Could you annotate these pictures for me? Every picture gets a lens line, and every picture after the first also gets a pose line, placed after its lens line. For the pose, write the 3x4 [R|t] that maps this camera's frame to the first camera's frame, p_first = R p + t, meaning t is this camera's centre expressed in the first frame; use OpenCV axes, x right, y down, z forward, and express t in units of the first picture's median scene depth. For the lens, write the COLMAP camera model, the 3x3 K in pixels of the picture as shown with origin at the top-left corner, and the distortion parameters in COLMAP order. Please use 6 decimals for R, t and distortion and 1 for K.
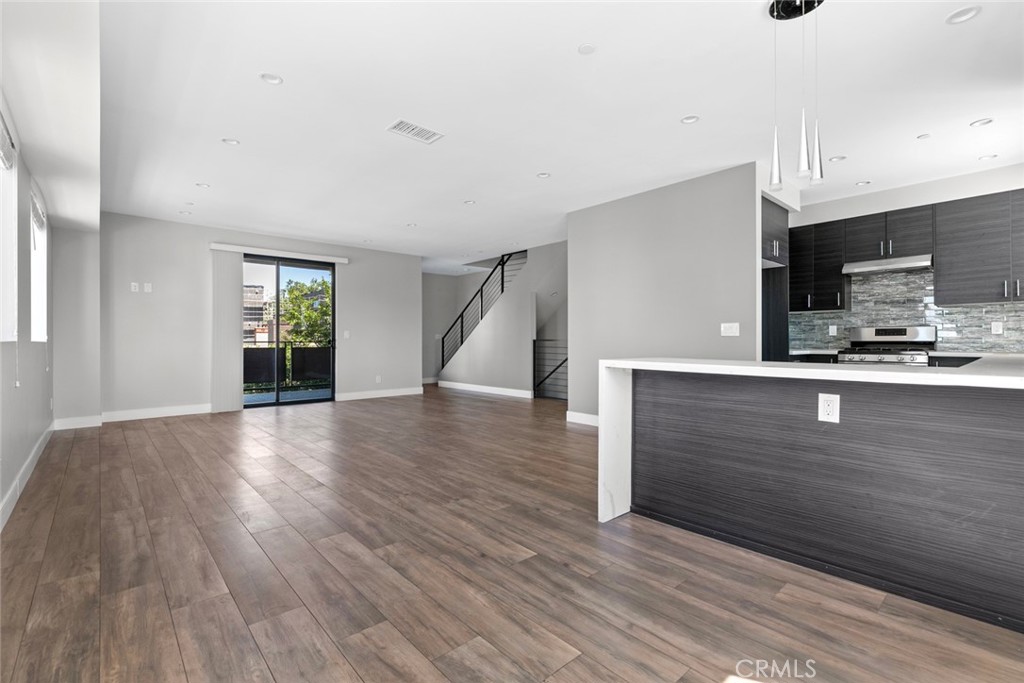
lens RADIAL K [[462.2, 0, 511.5], [0, 462.2, 339.2], [0, 0, 1]] dist [0.001360, 0.000263]
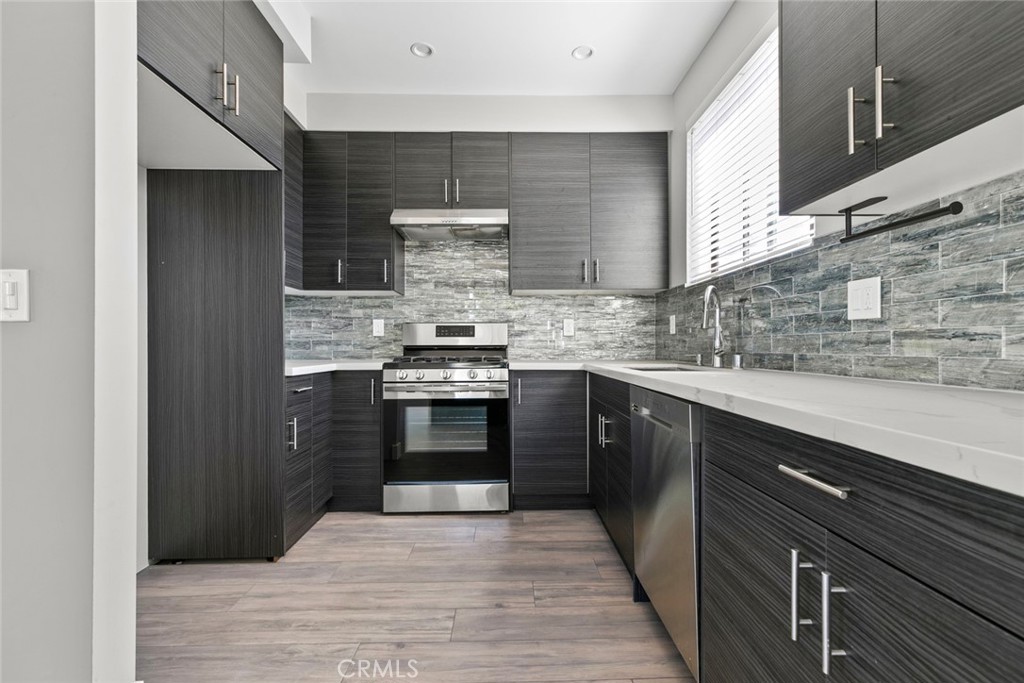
lens RADIAL K [[462.2, 0, 510.9], [0, 462.2, 344.1], [0, 0, 1]] dist [0.001360, 0.000263]
pose [[0.656013, 0.003364, 0.754742, 0.389165], [-0.002542, 0.999994, -0.002247, 0.003586], [-0.754745, -0.000444, 0.656018, 0.523822]]
